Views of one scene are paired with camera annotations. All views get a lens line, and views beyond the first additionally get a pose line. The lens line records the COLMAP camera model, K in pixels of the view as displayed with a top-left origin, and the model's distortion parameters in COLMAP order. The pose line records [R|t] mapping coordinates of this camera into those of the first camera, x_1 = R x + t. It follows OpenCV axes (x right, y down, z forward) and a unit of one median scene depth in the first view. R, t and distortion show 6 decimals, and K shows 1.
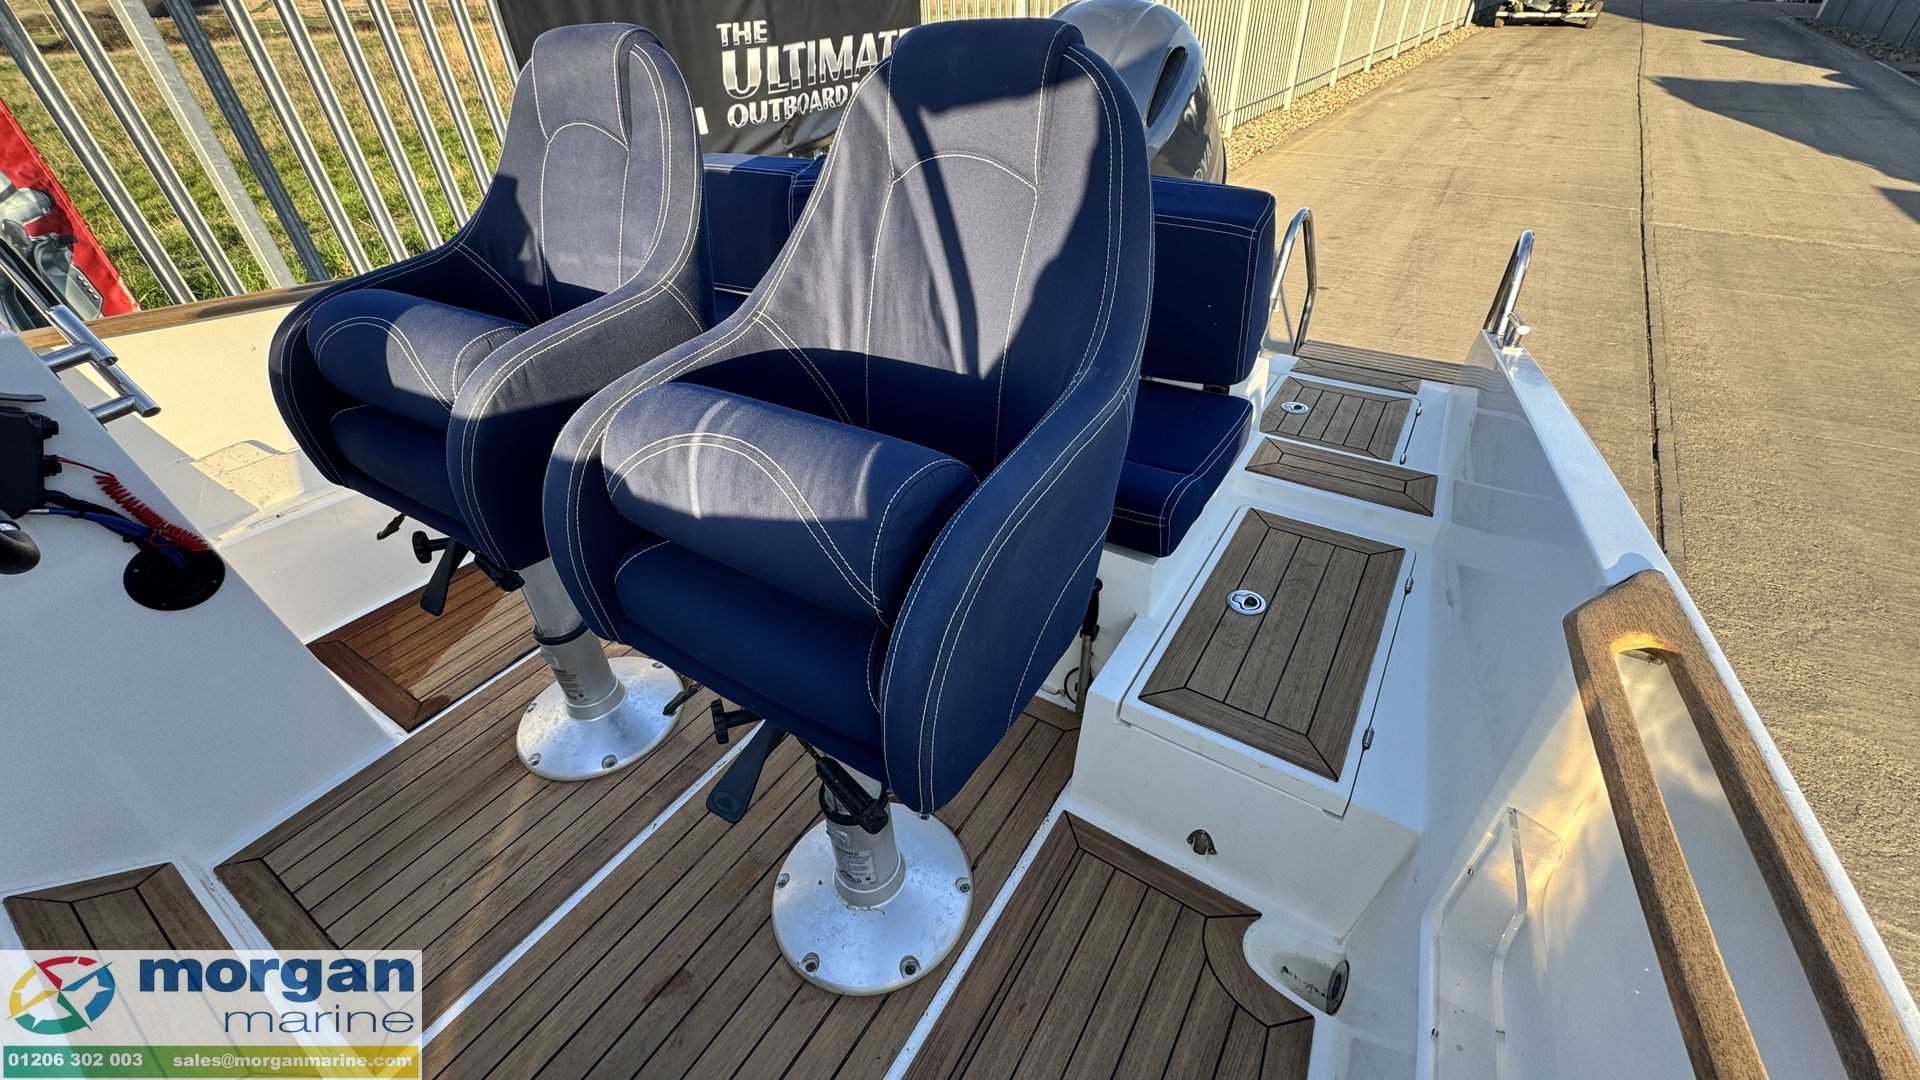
lens RADIAL K [[764.5, 0, 960.6], [0, 764.5, 536.3], [0, 0, 1]] dist [-0.002658, -0.000039]
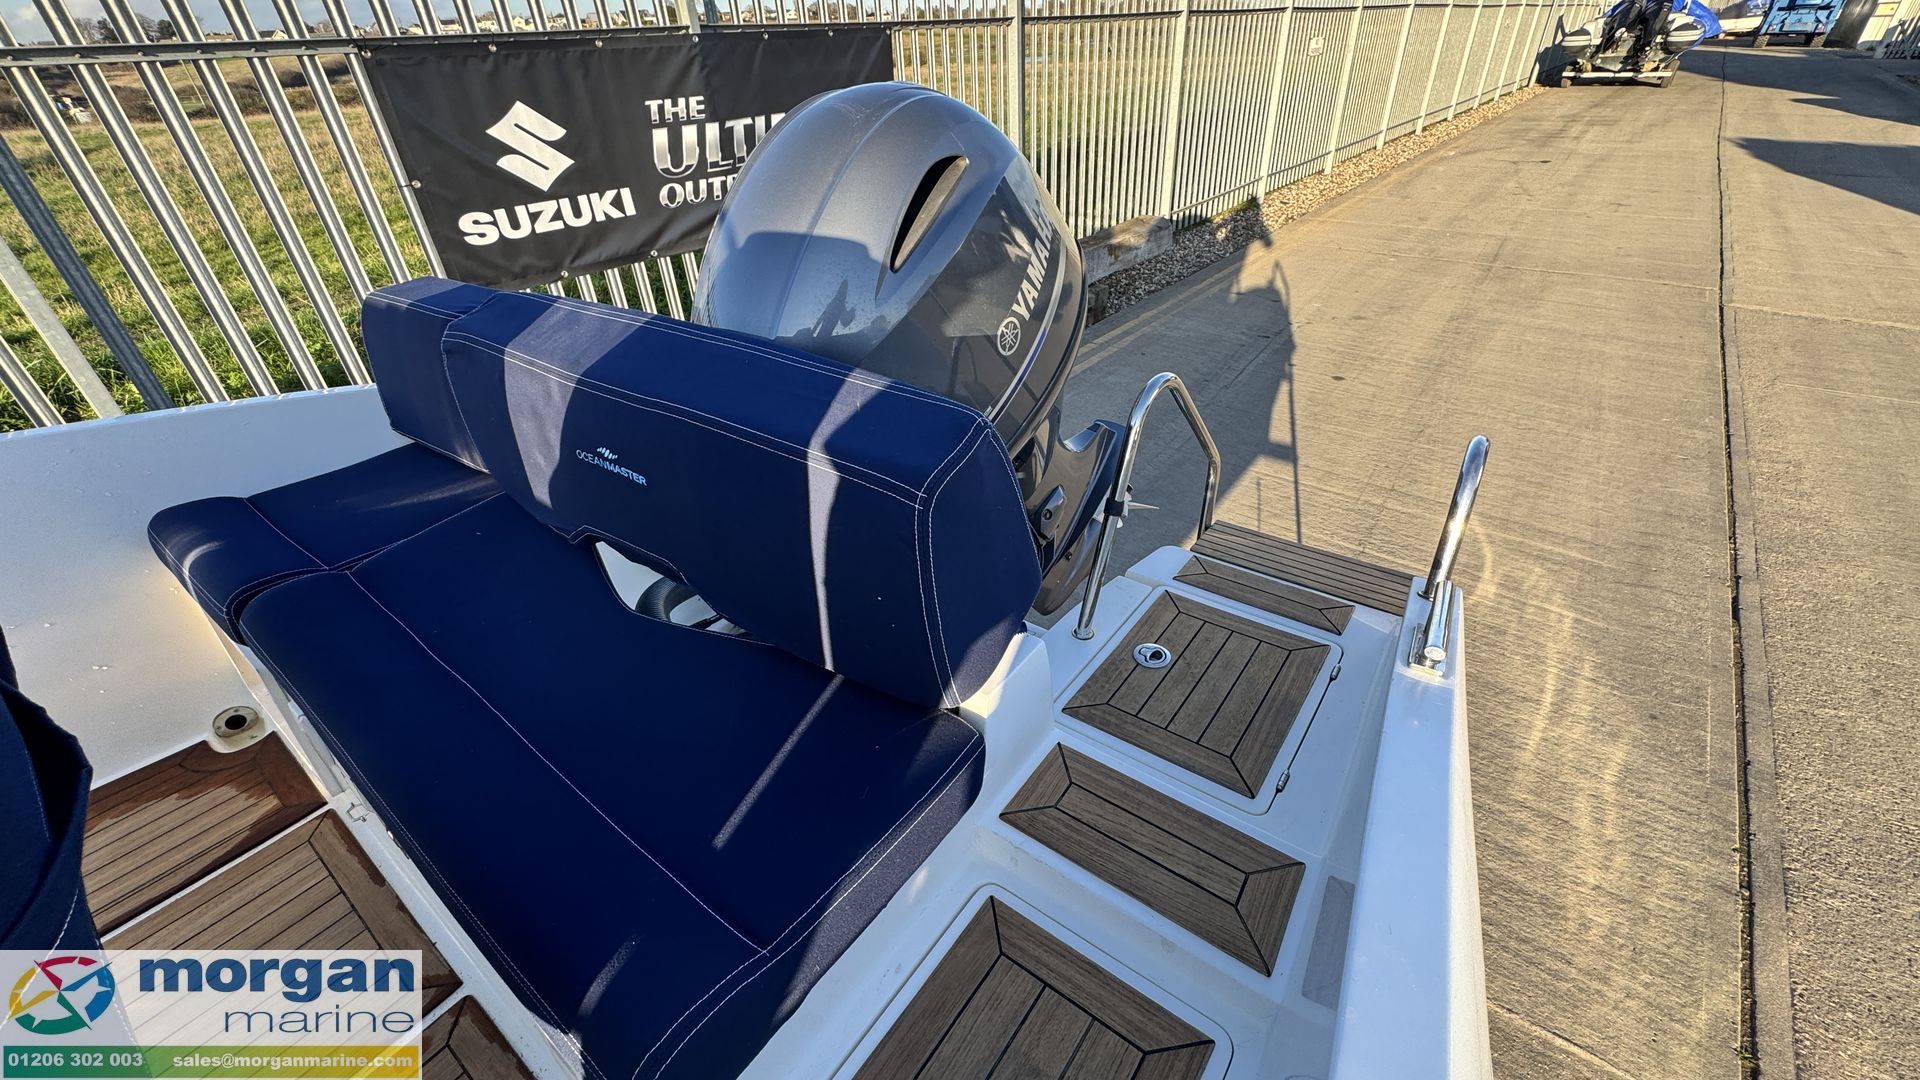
lens RADIAL K [[764.7, 0, 961.6], [0, 764.7, 534.7], [0, 0, 1]] dist [-0.001492, -0.000108]
pose [[0.997371, 0.030755, -0.065619, 0.131949], [-0.034697, 0.997607, -0.059800, -0.098327], [0.063623, 0.061919, 0.996051, 0.127002]]
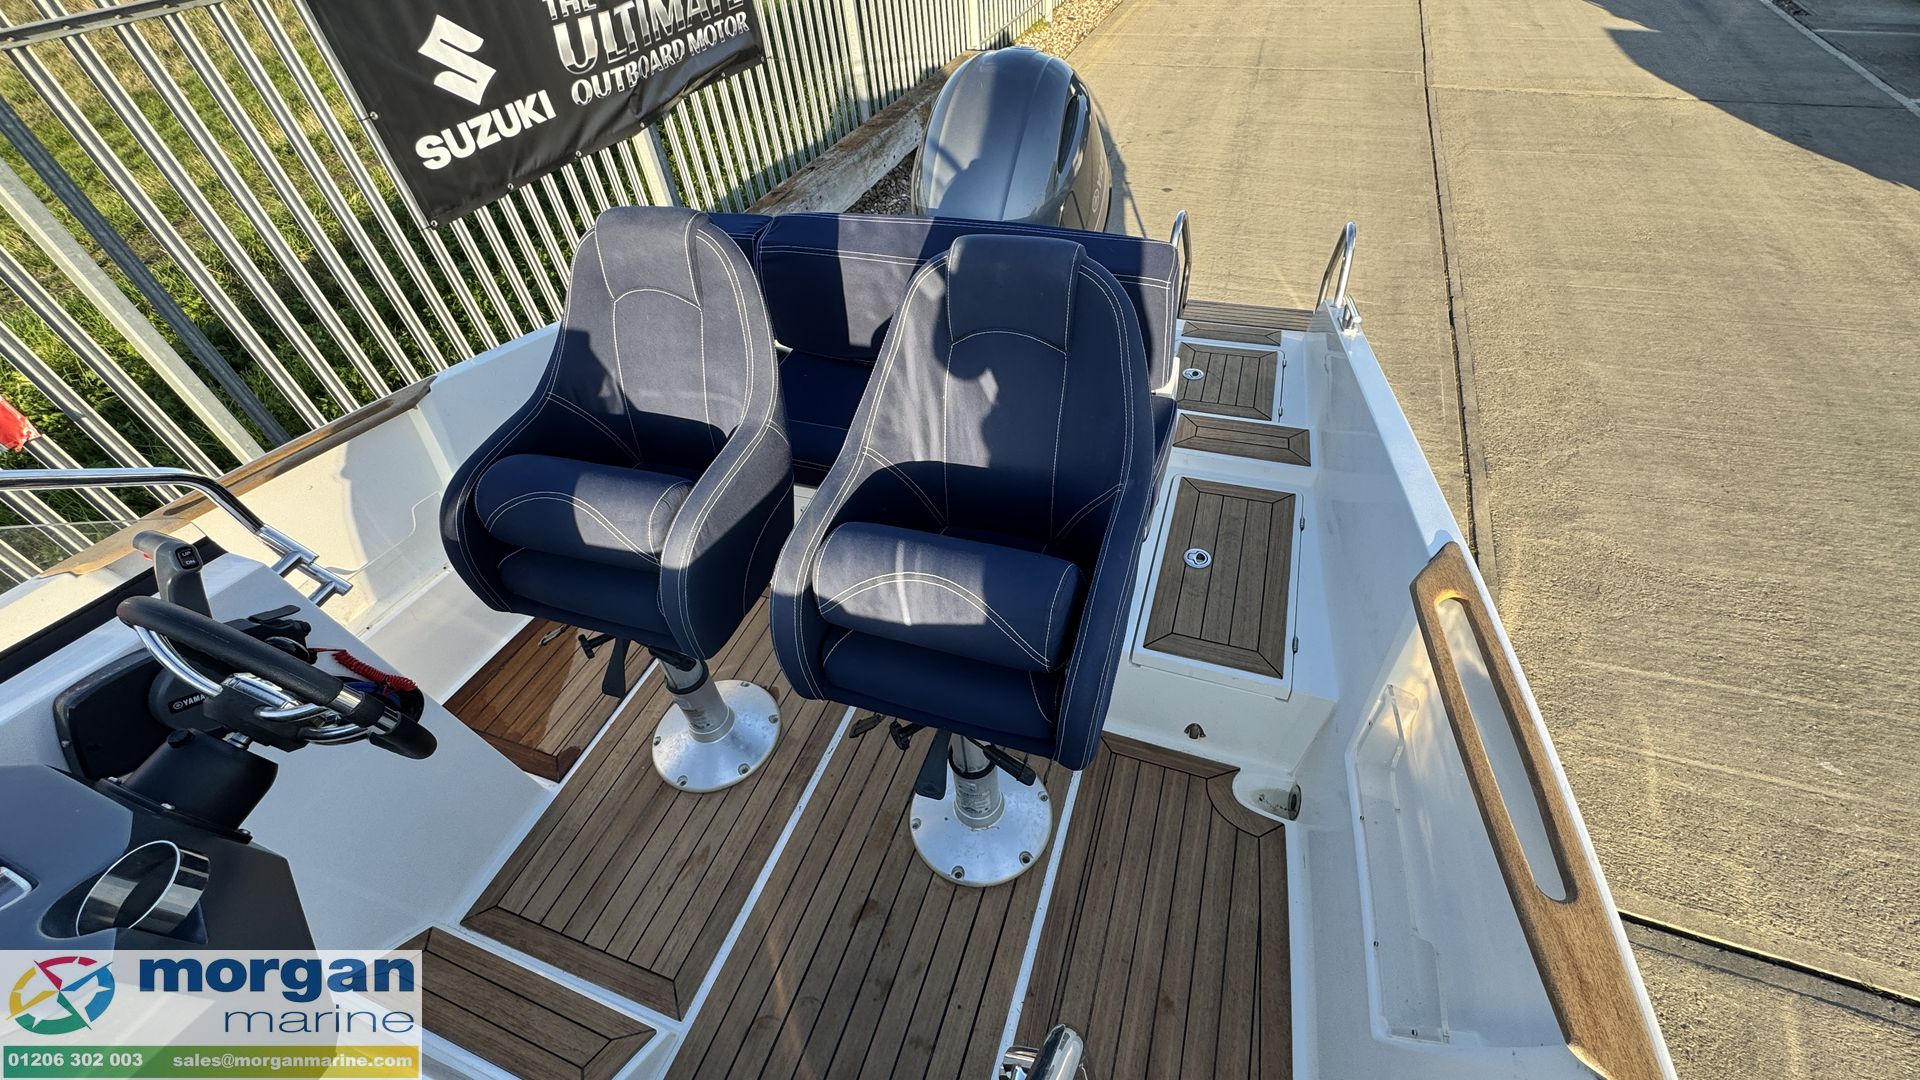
lens RADIAL K [[764.7, 0, 961.6], [0, 764.7, 534.7], [0, 0, 1]] dist [-0.001492, -0.000108]
pose [[0.972500, -0.184133, 0.142617, -0.067019], [0.164463, 0.976498, 0.139293, -0.063276], [-0.164913, -0.112007, 0.979928, -0.082071]]
